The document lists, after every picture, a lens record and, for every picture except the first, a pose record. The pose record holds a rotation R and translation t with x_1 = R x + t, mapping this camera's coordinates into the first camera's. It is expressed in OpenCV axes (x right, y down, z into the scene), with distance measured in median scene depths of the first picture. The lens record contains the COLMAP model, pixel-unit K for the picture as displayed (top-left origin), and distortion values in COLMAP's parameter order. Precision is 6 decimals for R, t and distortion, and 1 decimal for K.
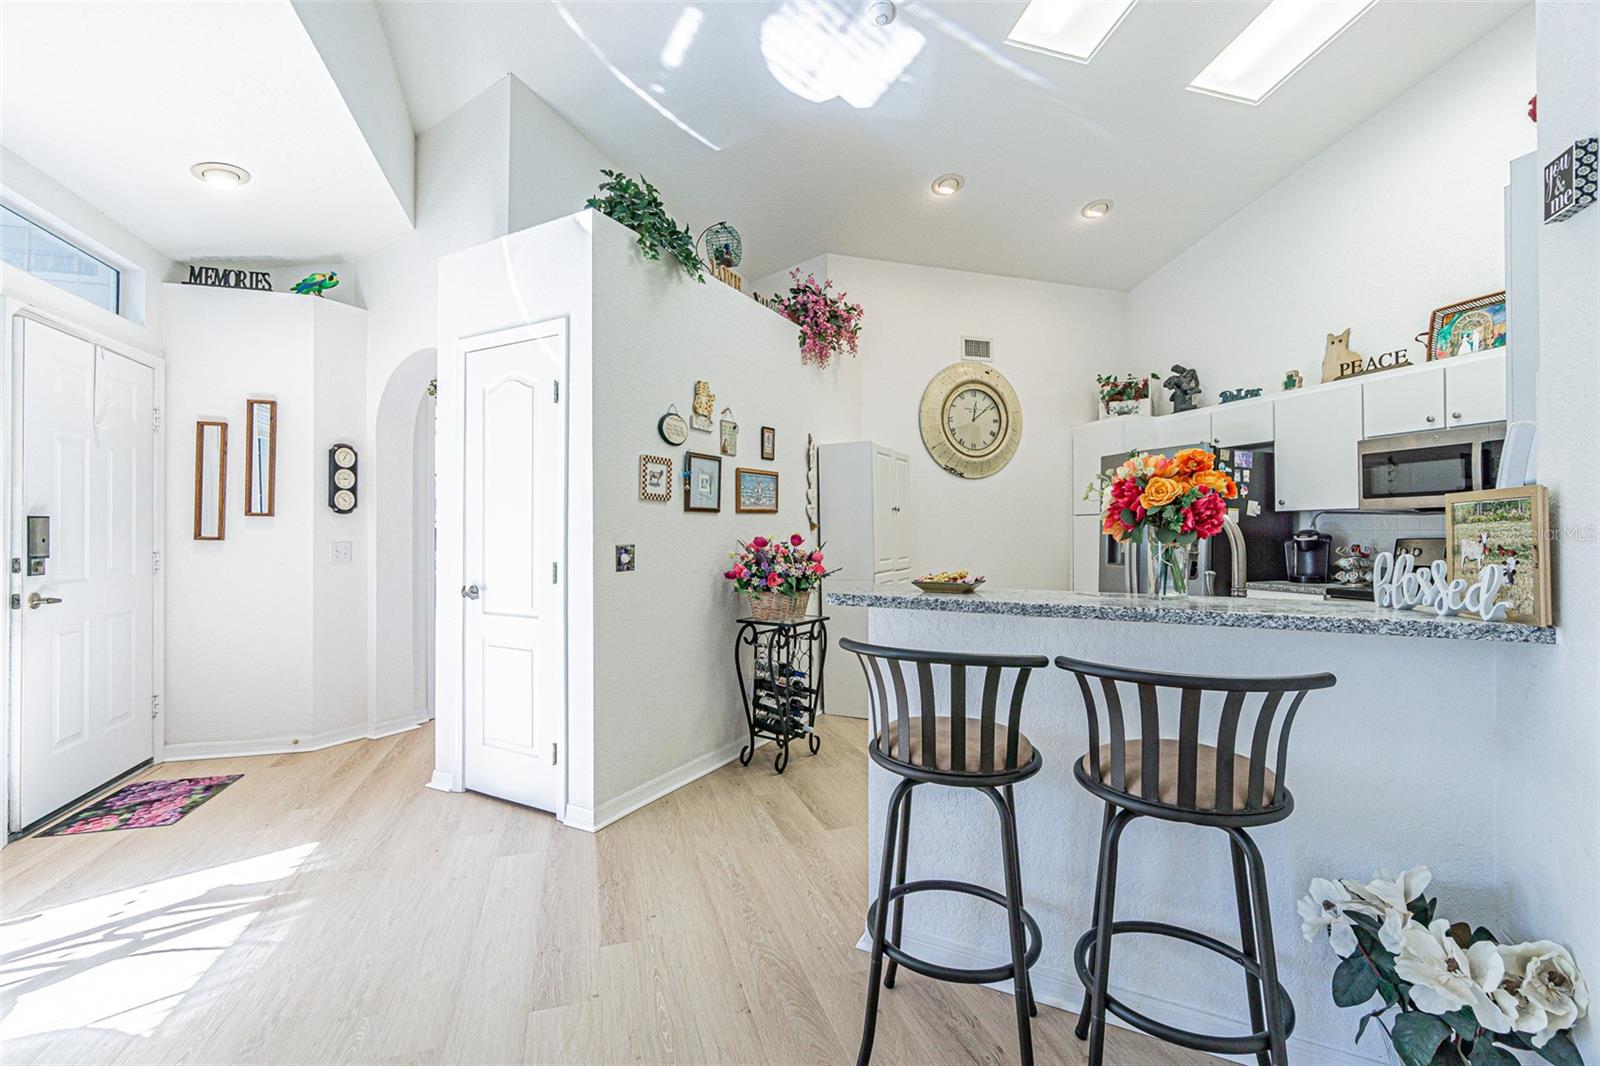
lens RADIAL K [[681.6, 0, 797.6], [0, 681.6, 516.2], [0, 0, 1]] dist [-0.009128, 0.000188]
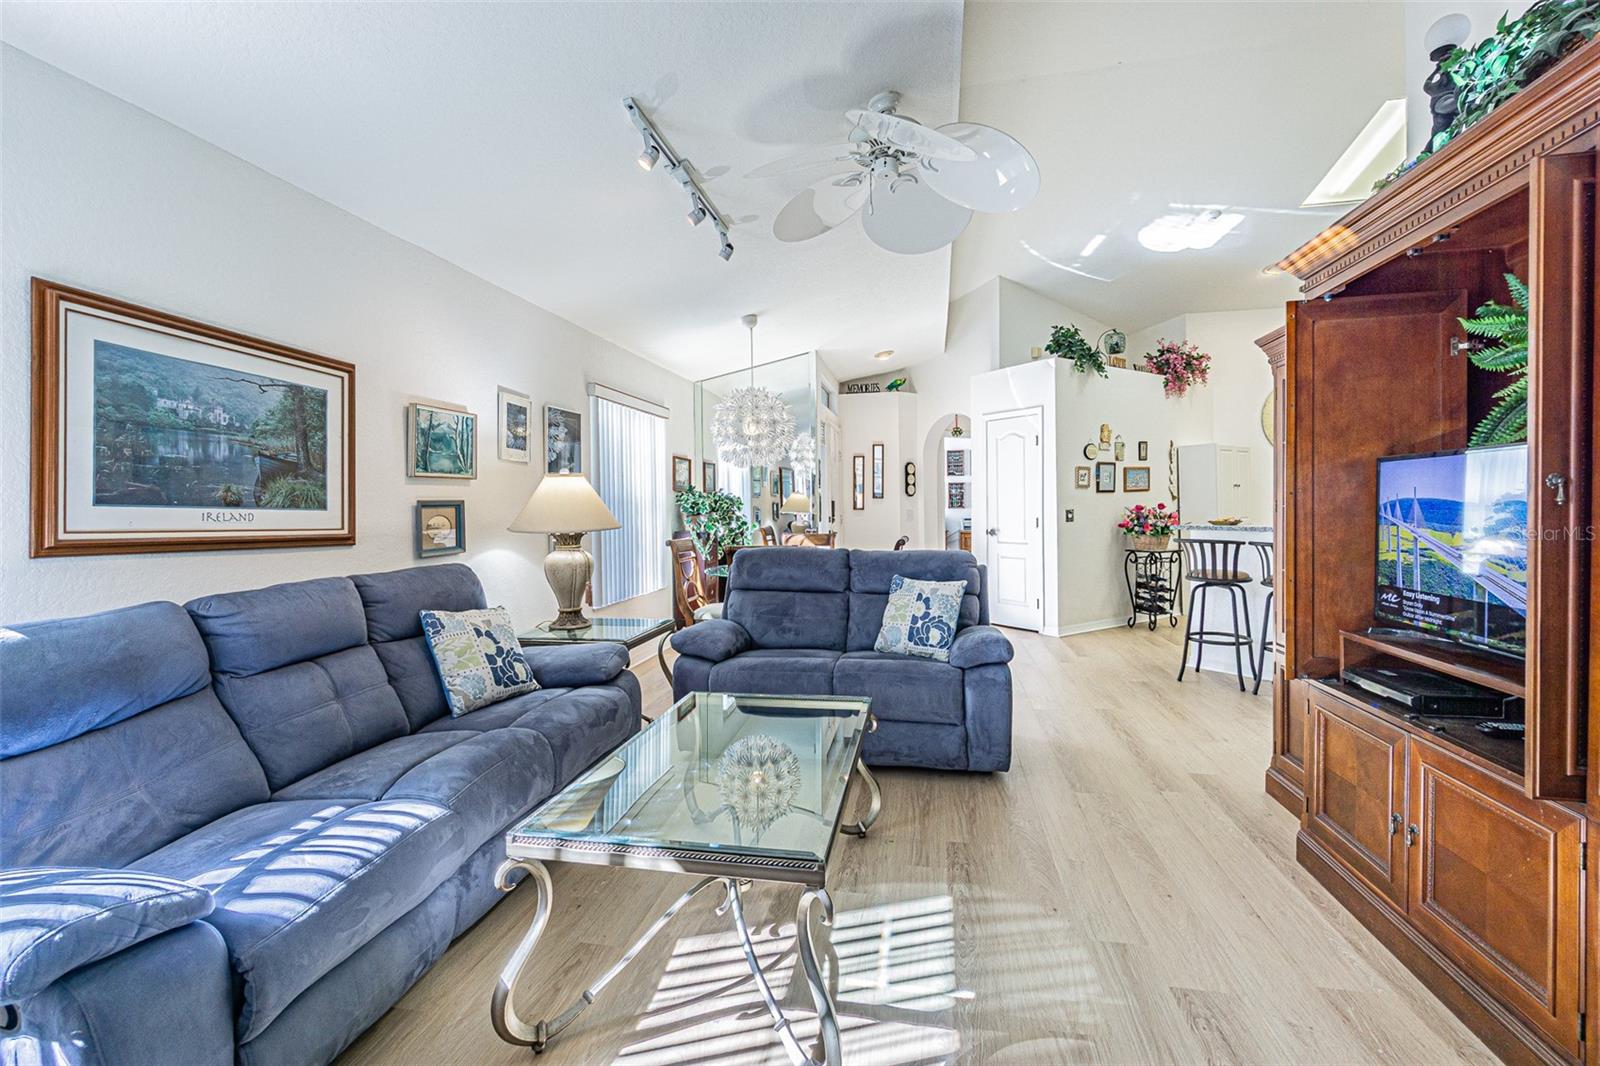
lens RADIAL K [[684.3, 0, 791.1], [0, 684.3, 523.2], [0, 0, 1]] dist [-0.009754, 0.000746]
pose [[0.872446, -0.001787, -0.488708, 0.024578], [0.028339, 0.998496, 0.046941, -0.031767], [0.487888, -0.054803, 0.871184, -1.015668]]
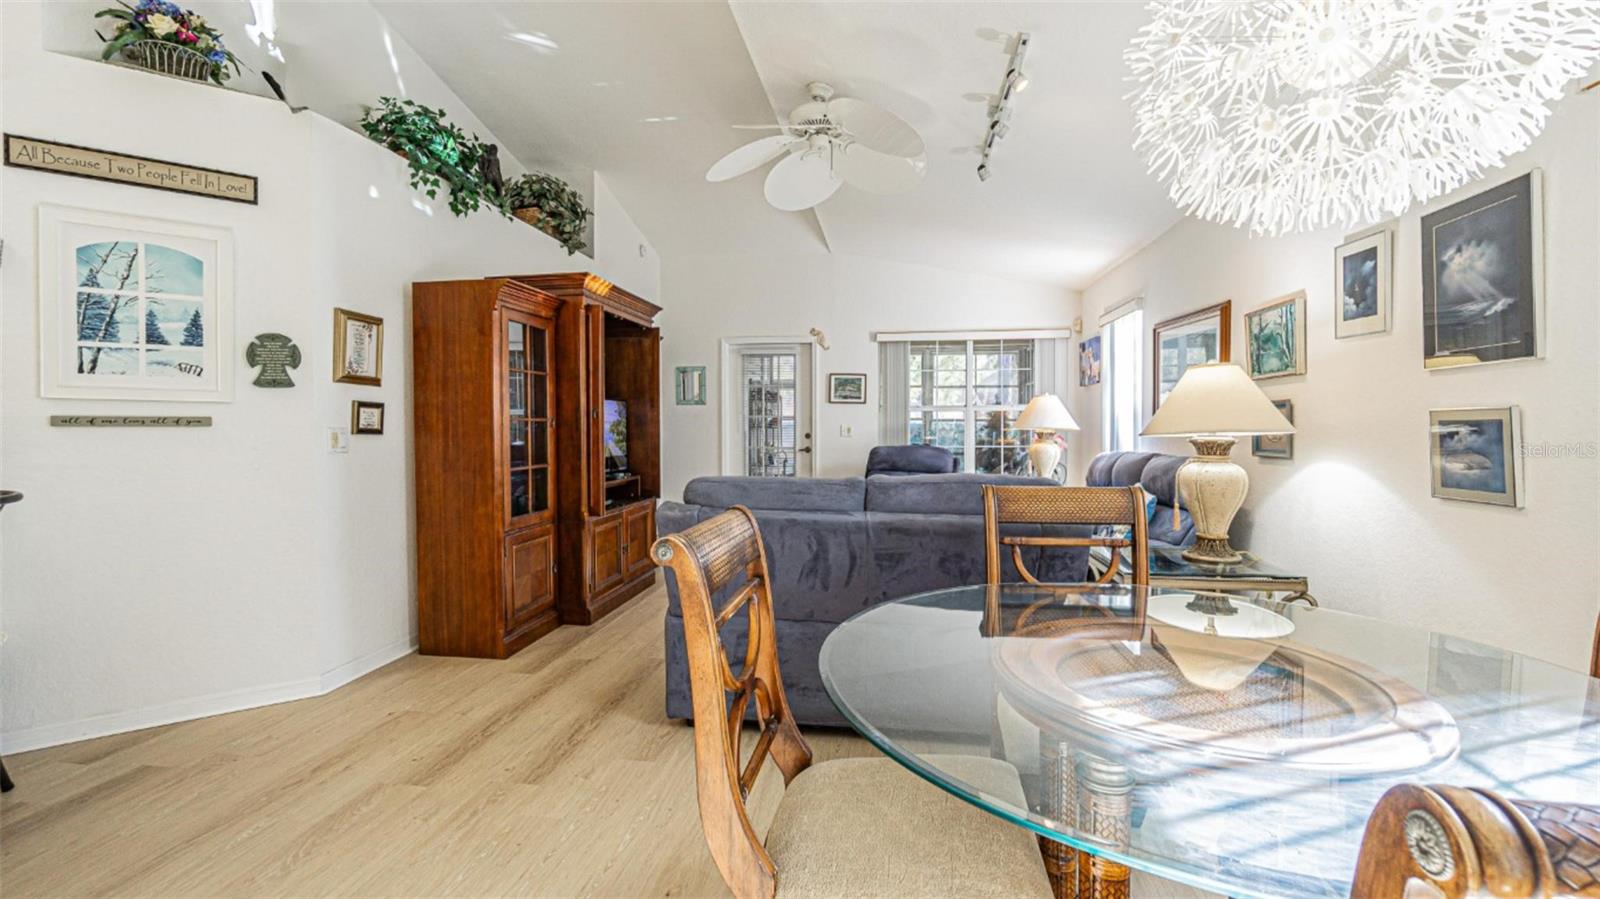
lens RADIAL K [[689.9, 0, 803.0], [0, 689.9, 427.0], [0, 0, 1]] dist [0.000349, 0.000072]
pose [[-0.899858, -0.001943, 0.436180, -0.626334], [-0.012059, 0.999719, -0.020426, 0.022982], [-0.436017, -0.023640, -0.899628, 0.520090]]
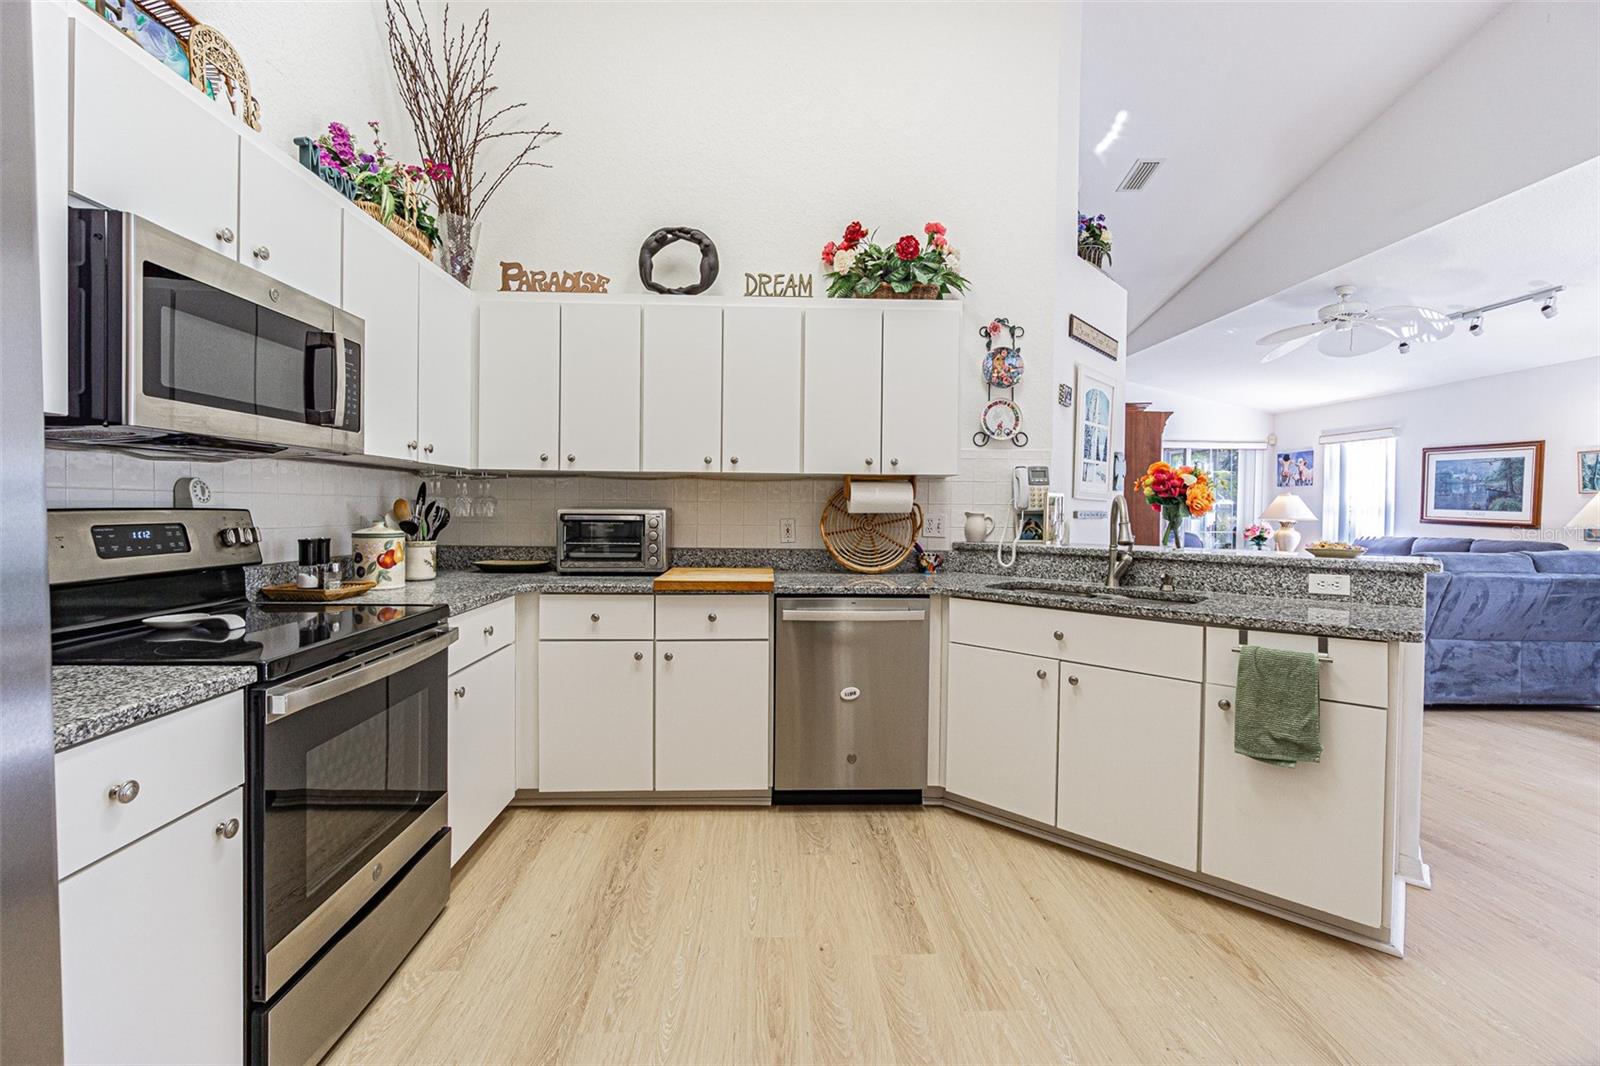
lens RADIAL K [[684.3, 0, 791.1], [0, 684.3, 523.2], [0, 0, 1]] dist [-0.009754, 0.000746]
pose [[-0.964058, -0.016464, 0.265181, 0.442494], [-0.018104, 0.999829, -0.003741, 0.034954], [-0.265074, -0.008407, -0.964191, 1.252322]]
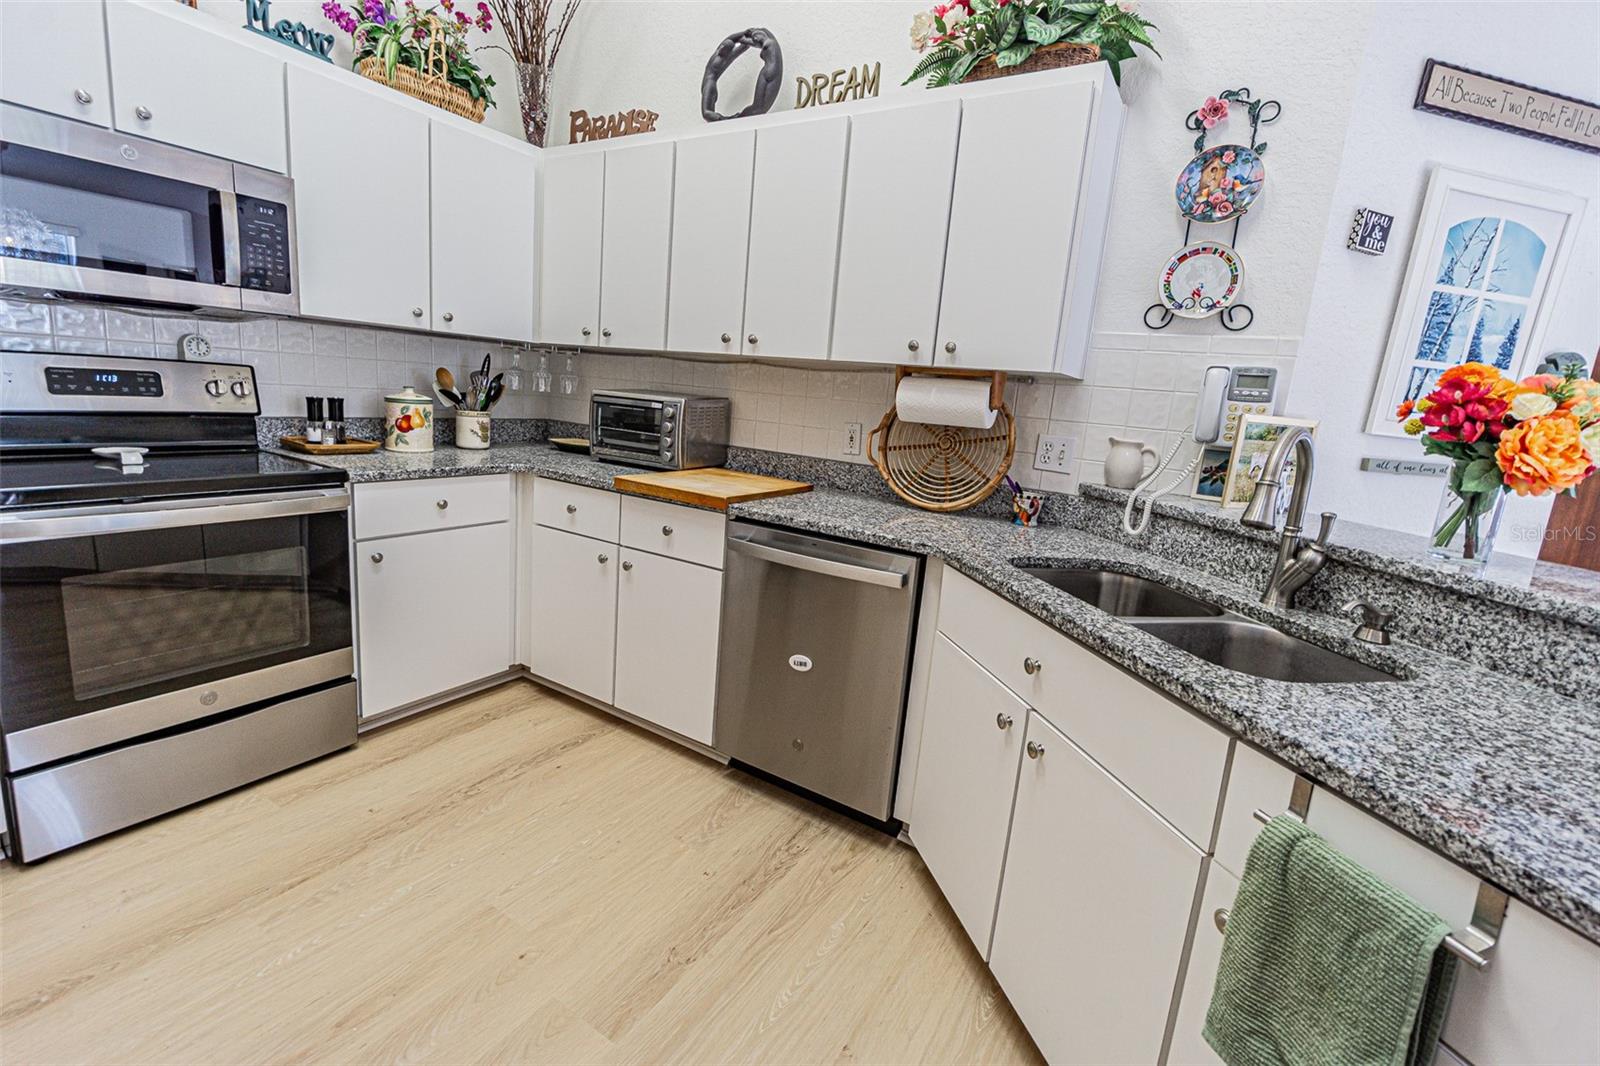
lens RADIAL K [[694.6, 0, 790.7], [0, 694.6, 523.1], [0, 0, 1]] dist [-0.009063, 0.001067]
pose [[-0.647502, -0.199124, 0.735589, 0.202663], [-0.103709, 0.979304, 0.173807, 0.010596], [-0.754974, 0.036253, -0.654752, 0.901192]]
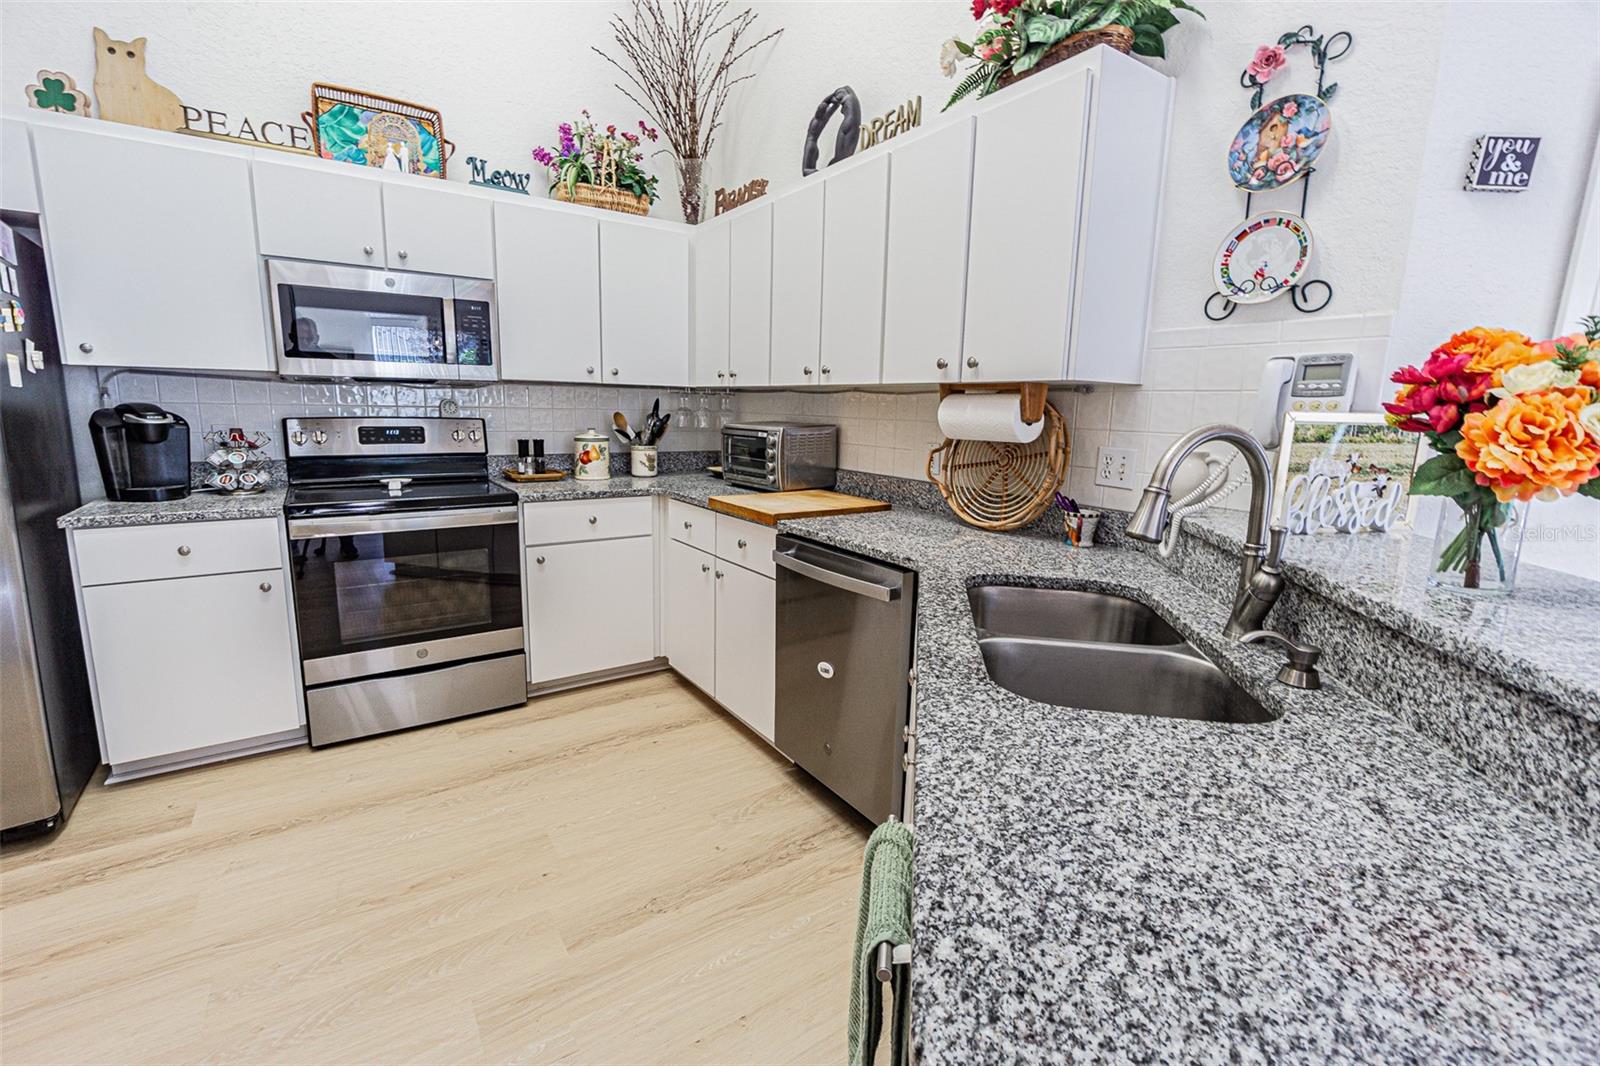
lens RADIAL K [[684.3, 0, 791.1], [0, 684.3, 523.2], [0, 0, 1]] dist [-0.009754, 0.000746]
pose [[-0.284994, -0.172024, 0.942967, 0.073324], [-0.048571, 0.985092, 0.165029, -0.000088], [-0.957298, 0.001231, -0.289101, 0.737885]]
